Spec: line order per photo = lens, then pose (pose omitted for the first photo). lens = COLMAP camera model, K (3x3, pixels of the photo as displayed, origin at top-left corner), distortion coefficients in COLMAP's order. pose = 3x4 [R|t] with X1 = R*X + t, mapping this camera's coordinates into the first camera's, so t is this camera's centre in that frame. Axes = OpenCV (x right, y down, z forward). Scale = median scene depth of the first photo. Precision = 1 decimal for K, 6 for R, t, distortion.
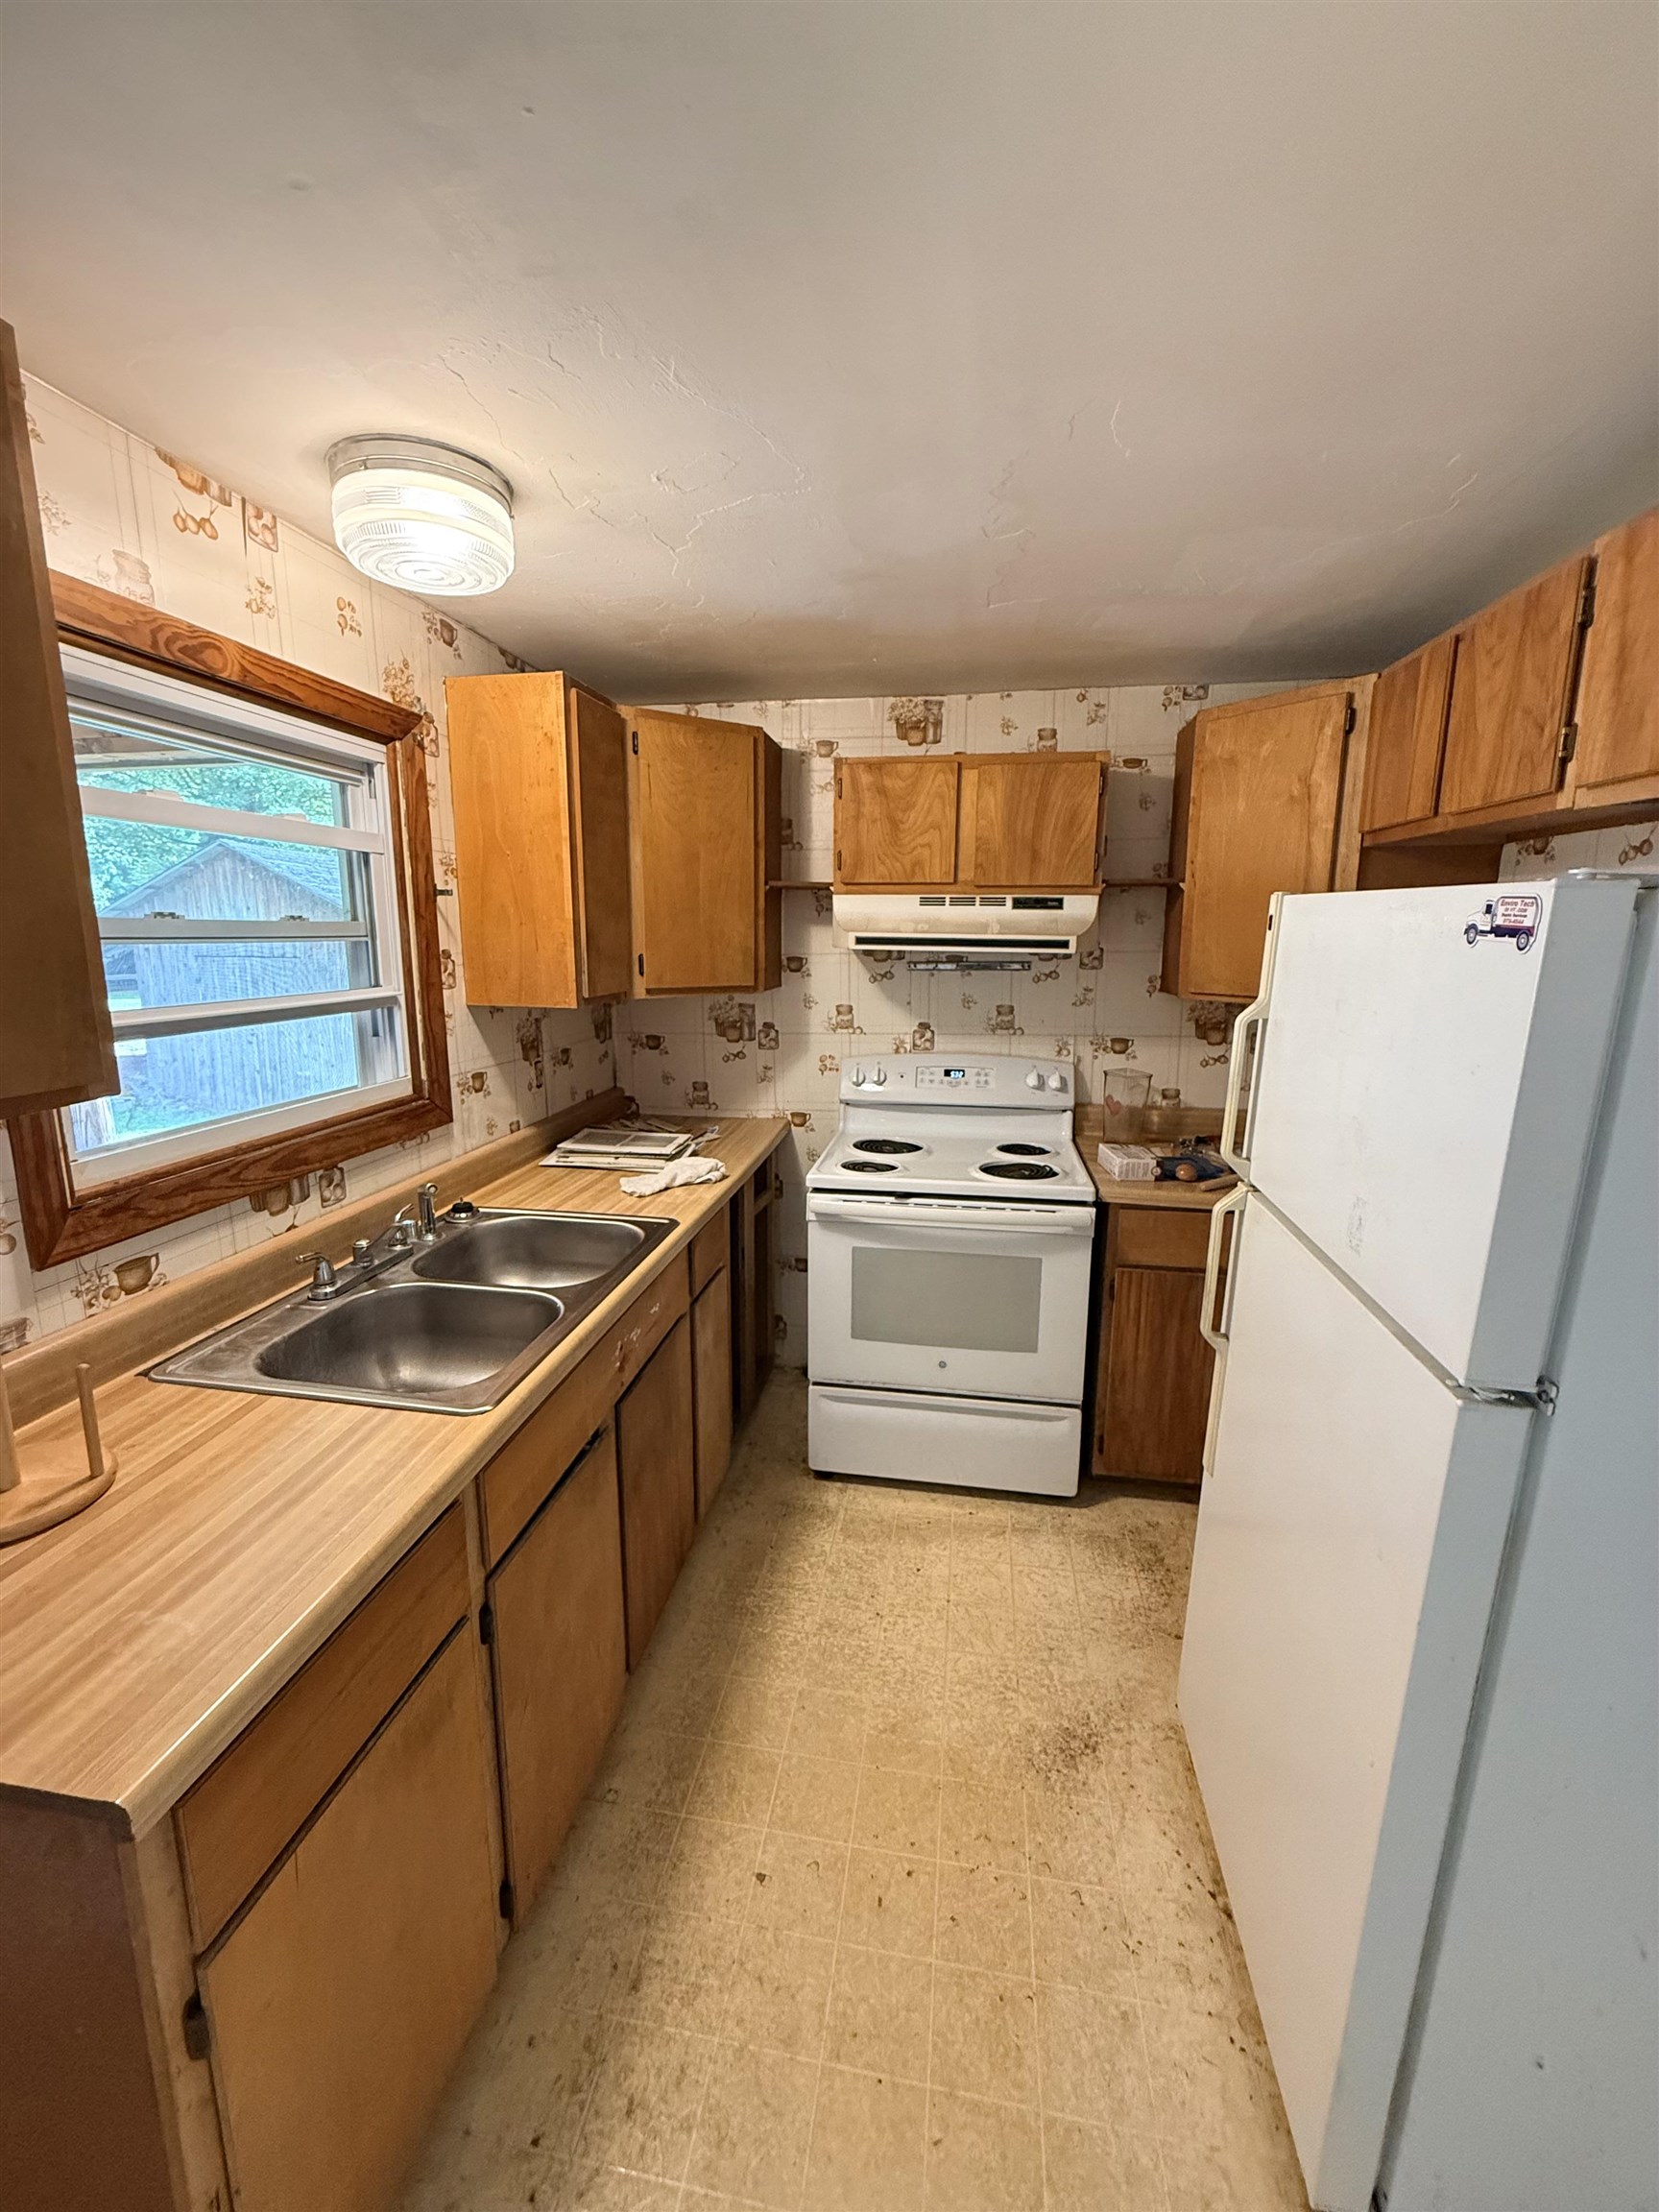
lens RADIAL K [[878.1, 0, 828.3], [0, 878.1, 1091.4], [0, 0, 1]] dist [0.000326, -0.000221]
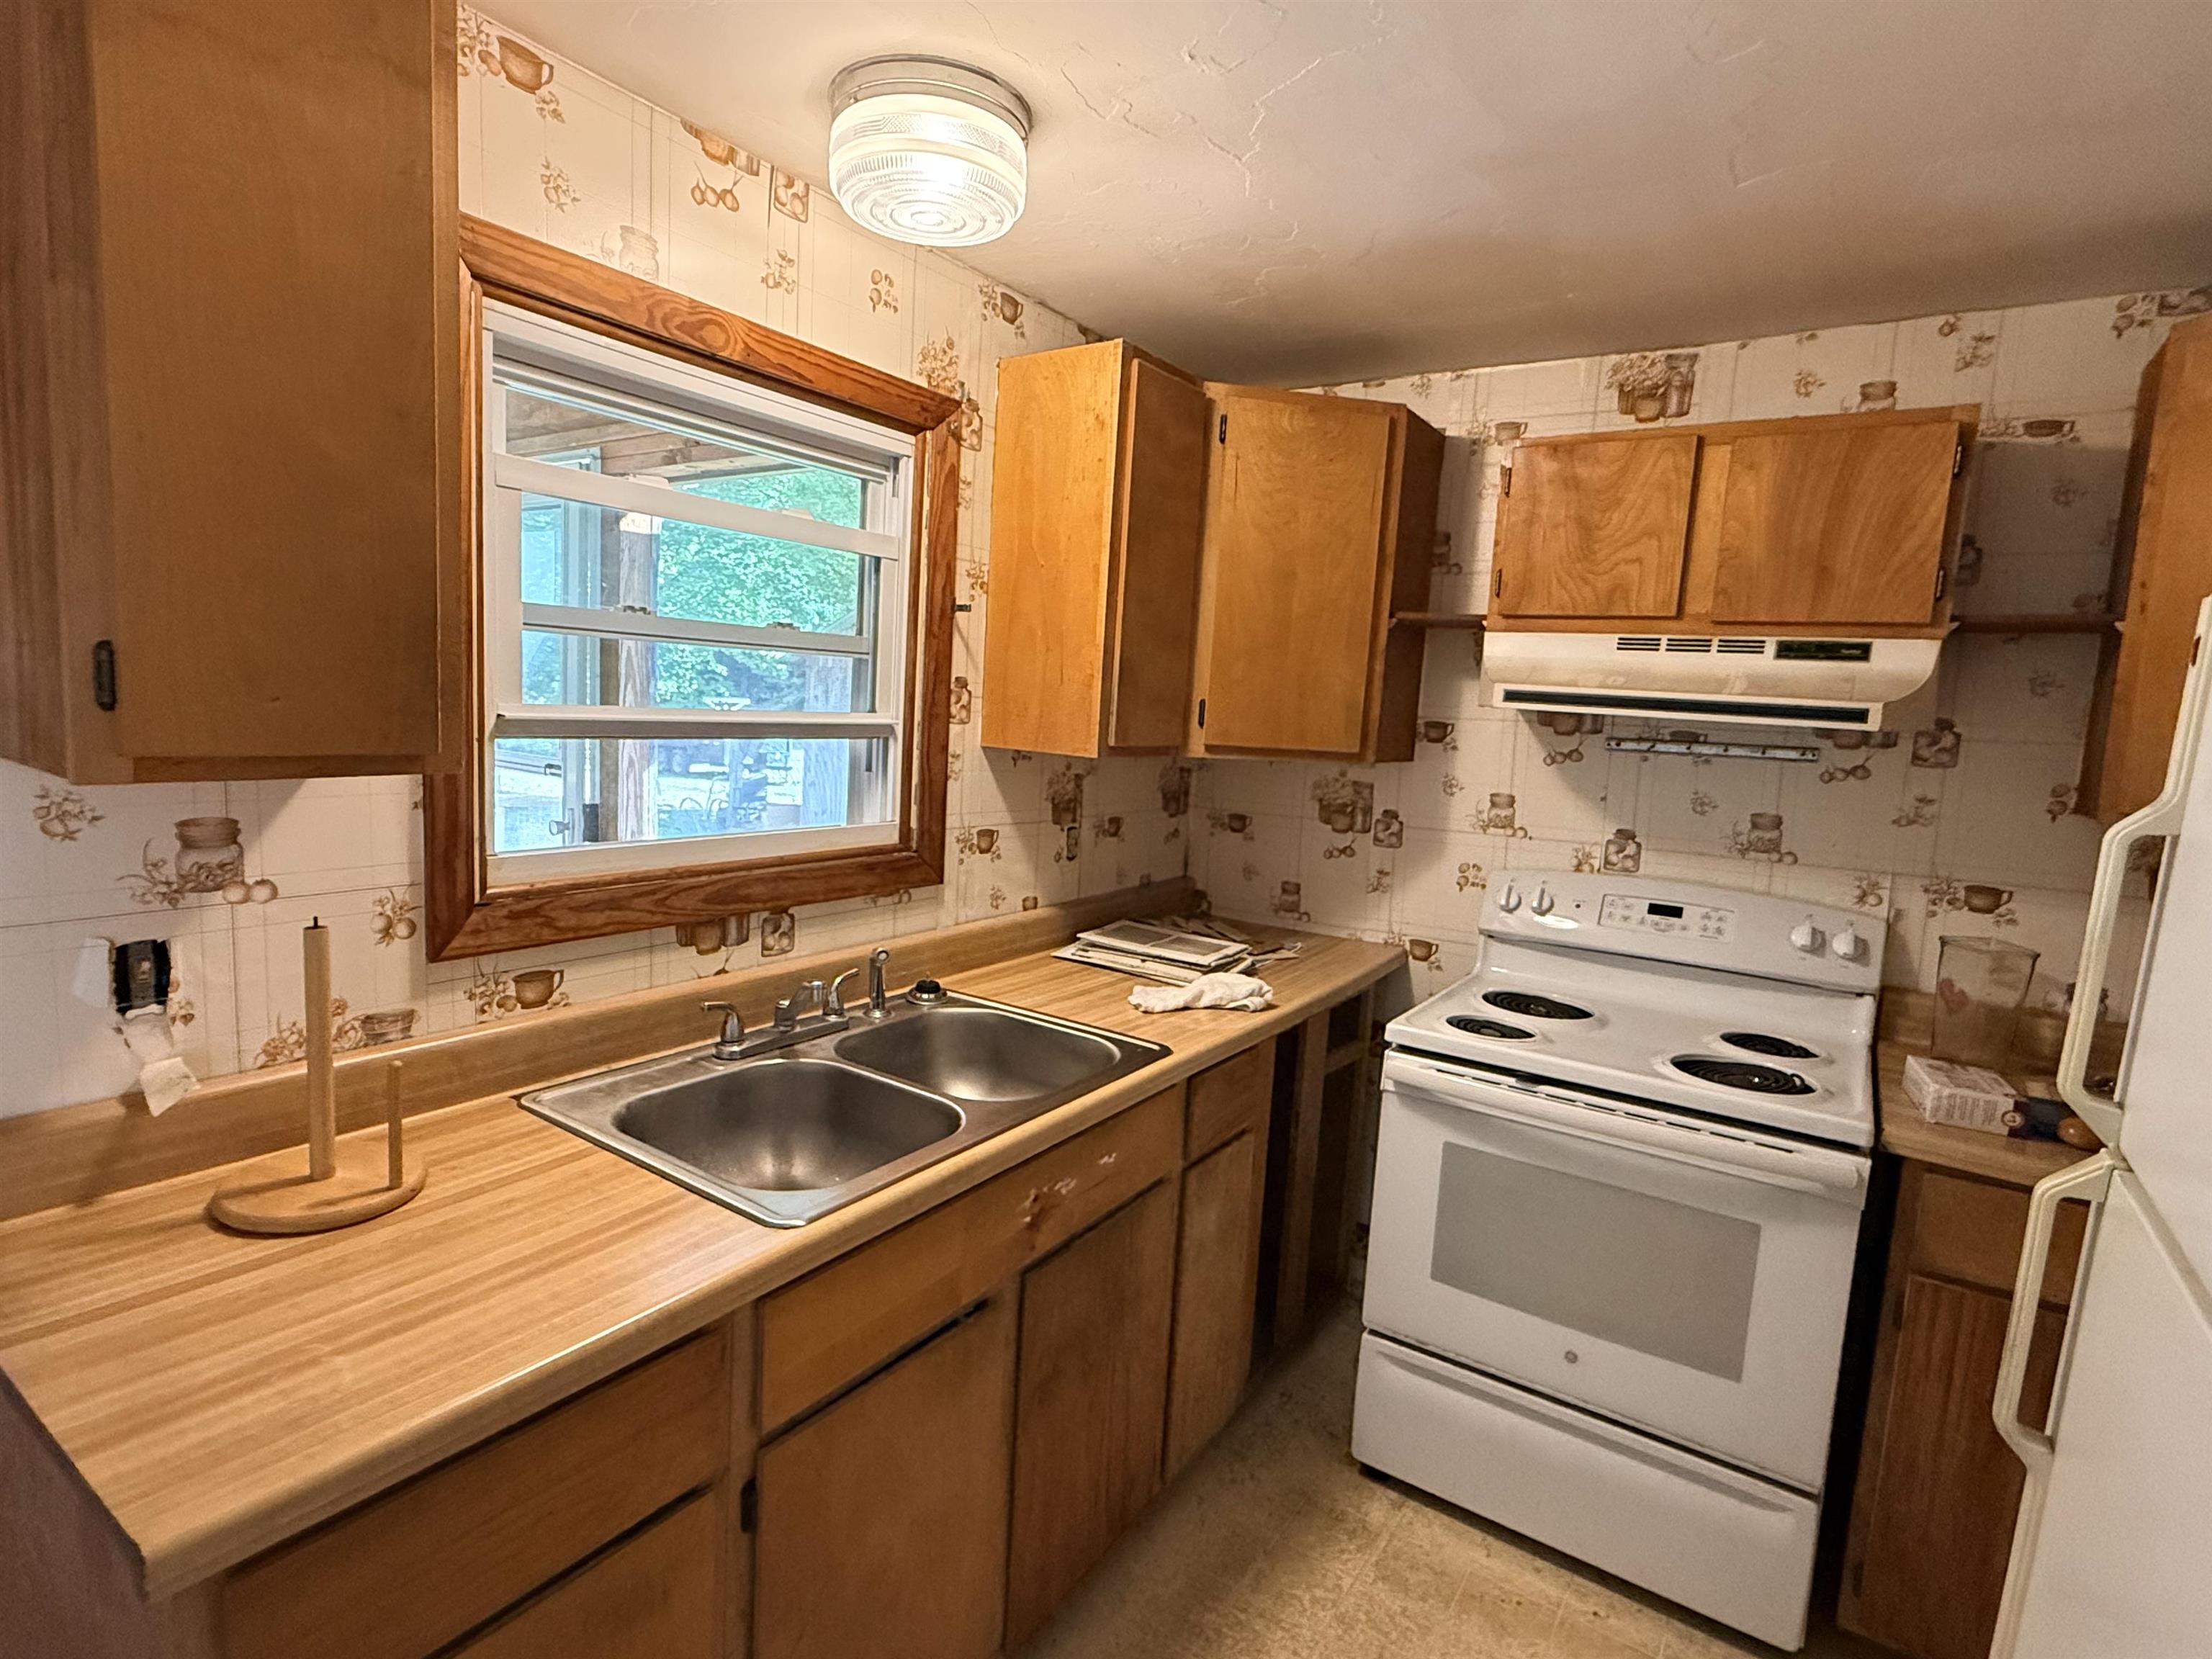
lens RADIAL K [[1116.2, 0, 1106.0], [0, 1116.2, 829.5], [0, 0, 1]] dist [-0.000724, 0.000231]
pose [[0.906576, 0.094496, -0.411327, 0.127469], [-0.125870, 0.990796, -0.049799, 0.016181], [0.402835, 0.096920, 0.910126, 0.096890]]
